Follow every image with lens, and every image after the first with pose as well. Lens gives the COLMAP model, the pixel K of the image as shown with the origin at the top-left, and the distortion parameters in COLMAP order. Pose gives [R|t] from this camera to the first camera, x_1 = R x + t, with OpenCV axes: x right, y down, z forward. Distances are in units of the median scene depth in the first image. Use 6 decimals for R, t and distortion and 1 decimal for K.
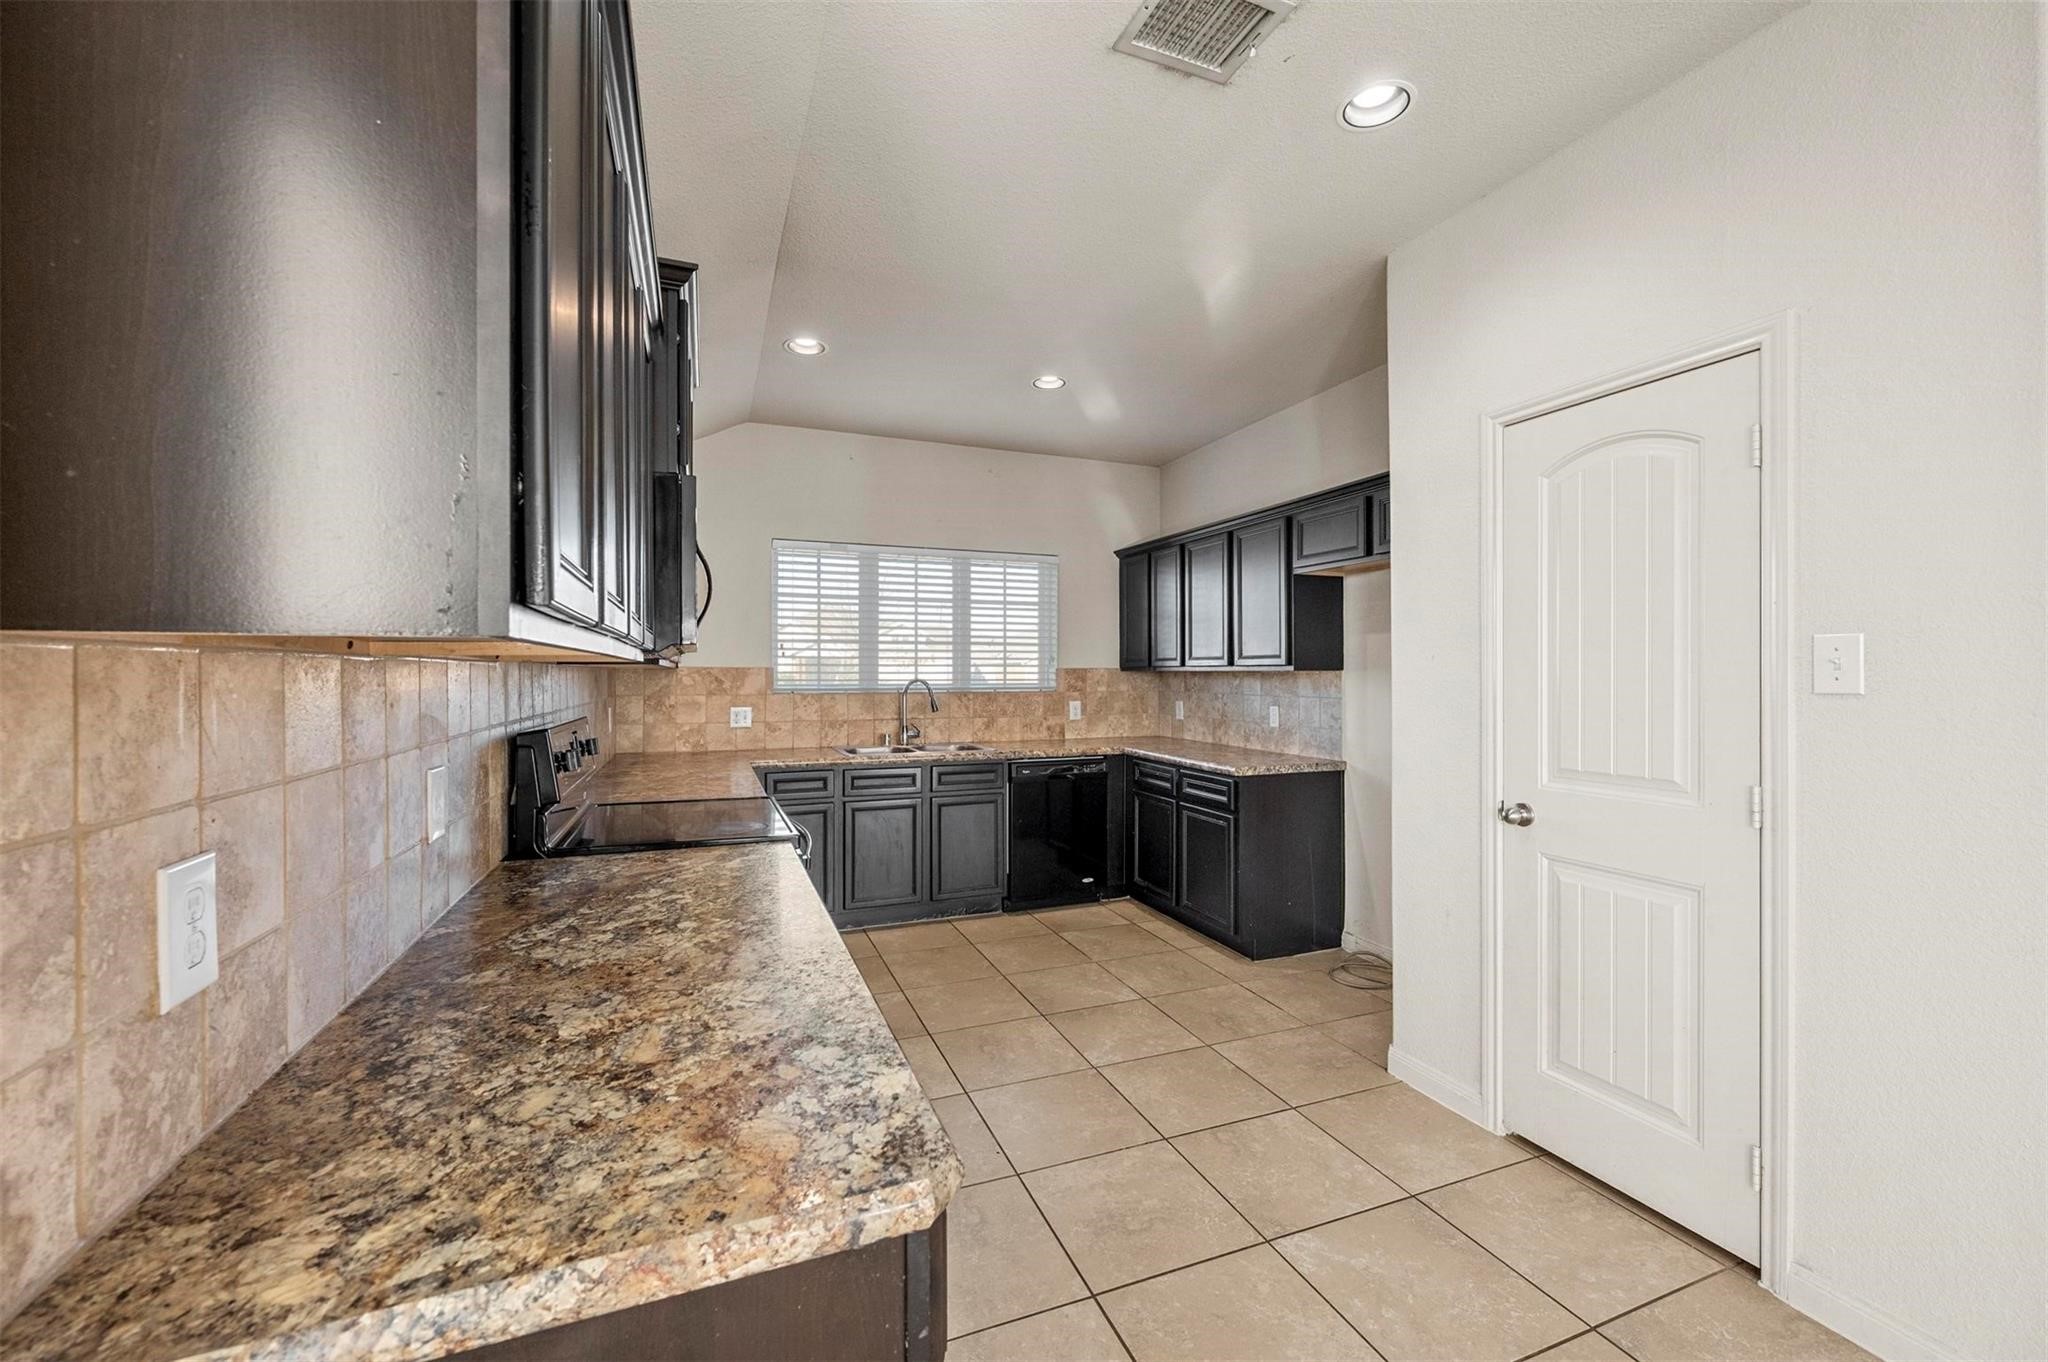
lens RADIAL K [[806.7, 0, 1032.8], [0, 806.7, 674.5], [0, 0, 1]] dist [-0.000608, 0.000117]
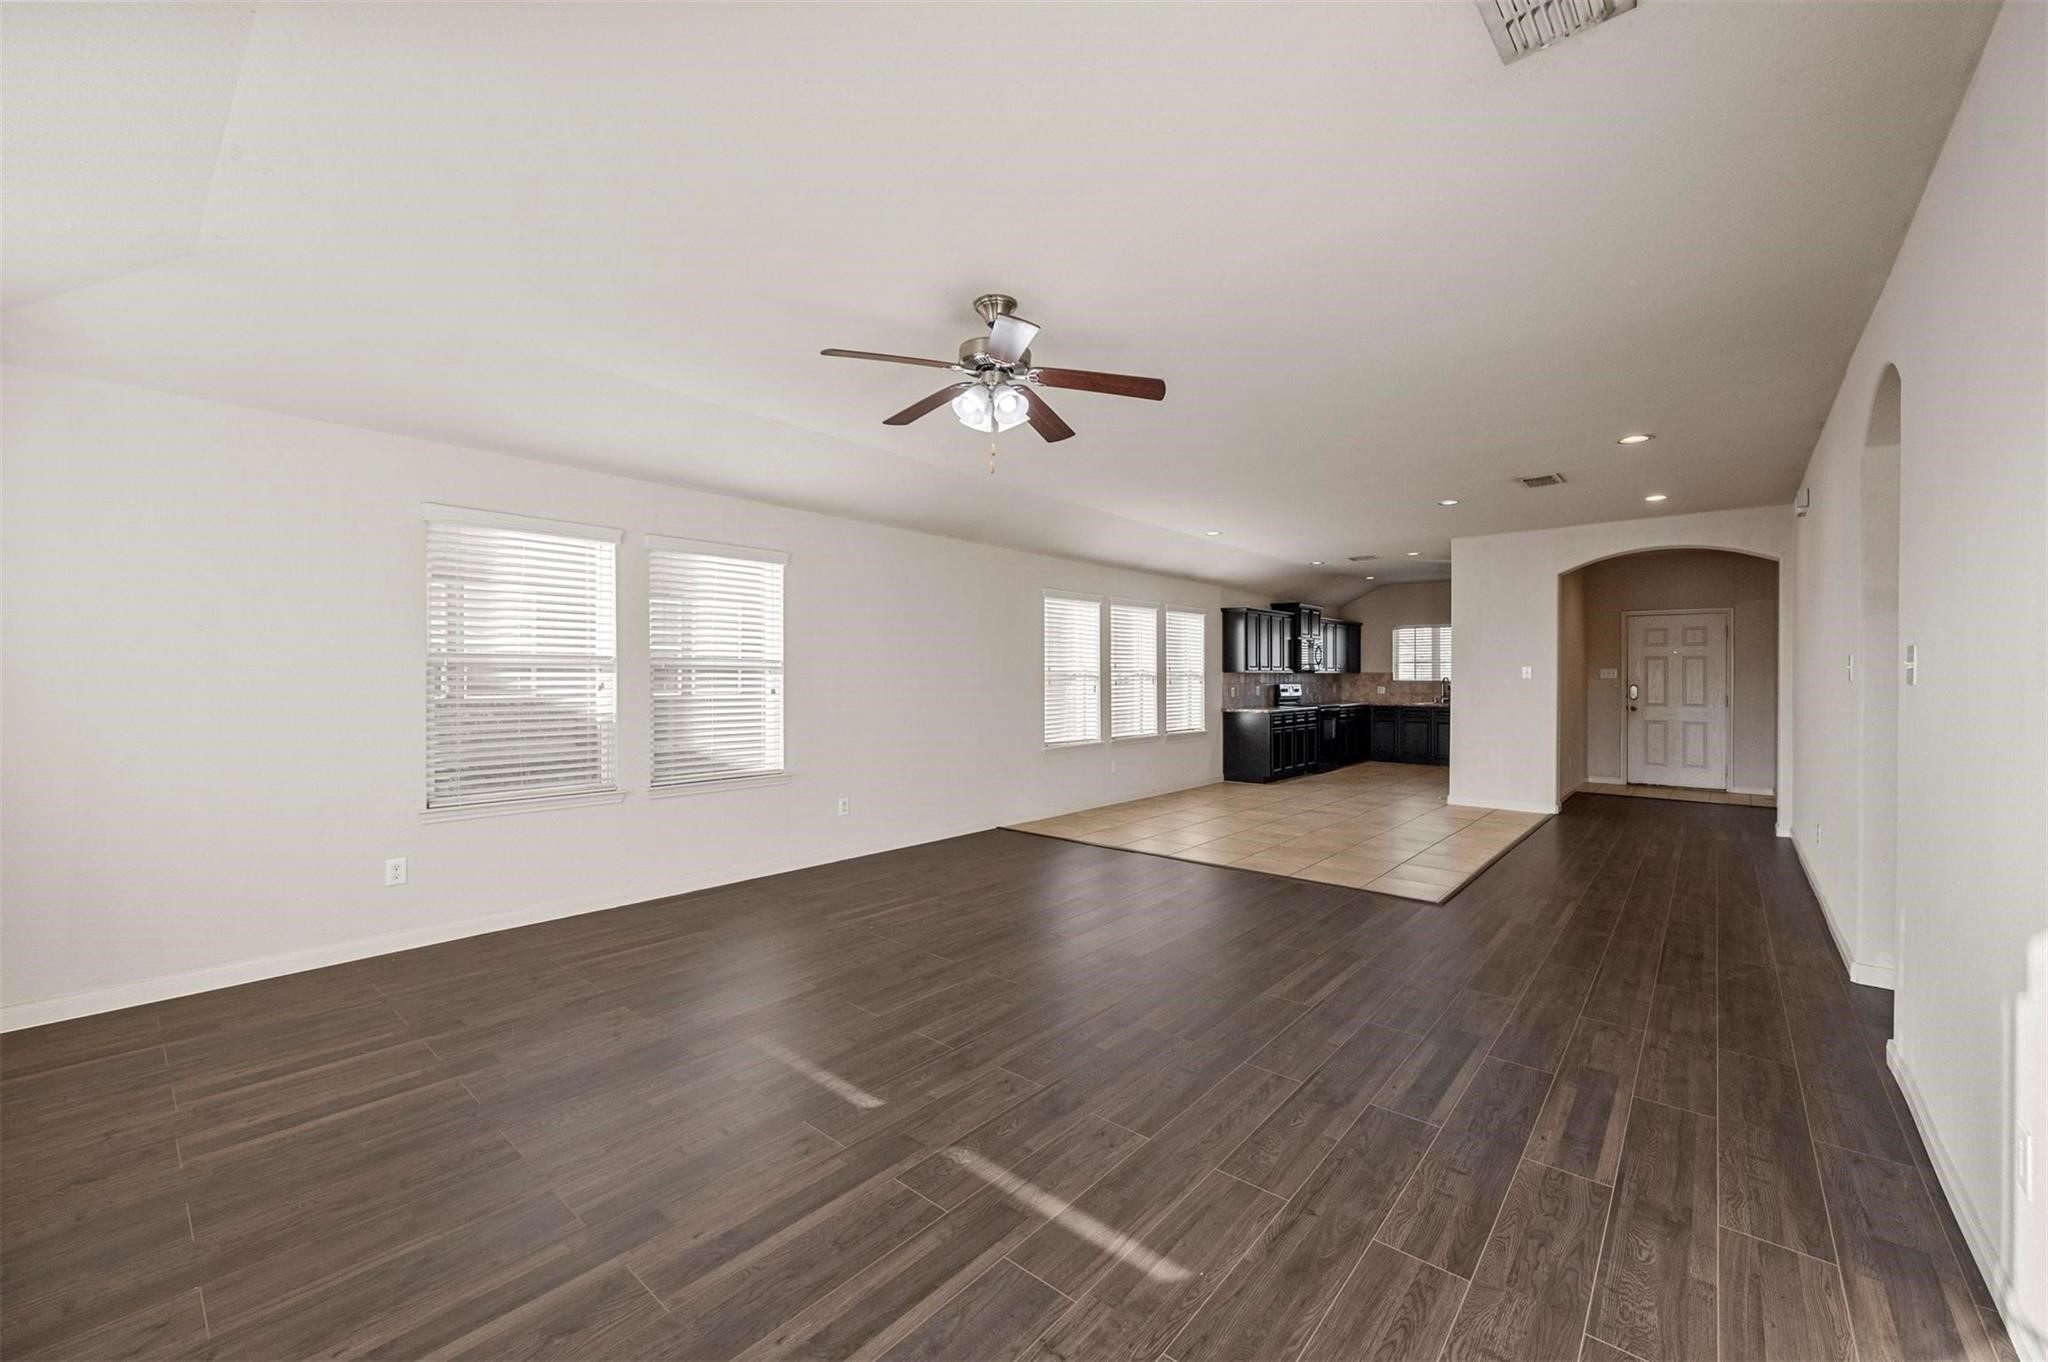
lens RADIAL K [[806.7, 0, 1032.8], [0, 806.7, 674.5], [0, 0, 1]] dist [-0.000608, 0.000117]
pose [[0.458396, -0.000635, -0.888748, 1.599699], [-0.001709, 0.999997, -0.001597, 0.003883], [0.888747, 0.002251, 0.458393, -1.388049]]
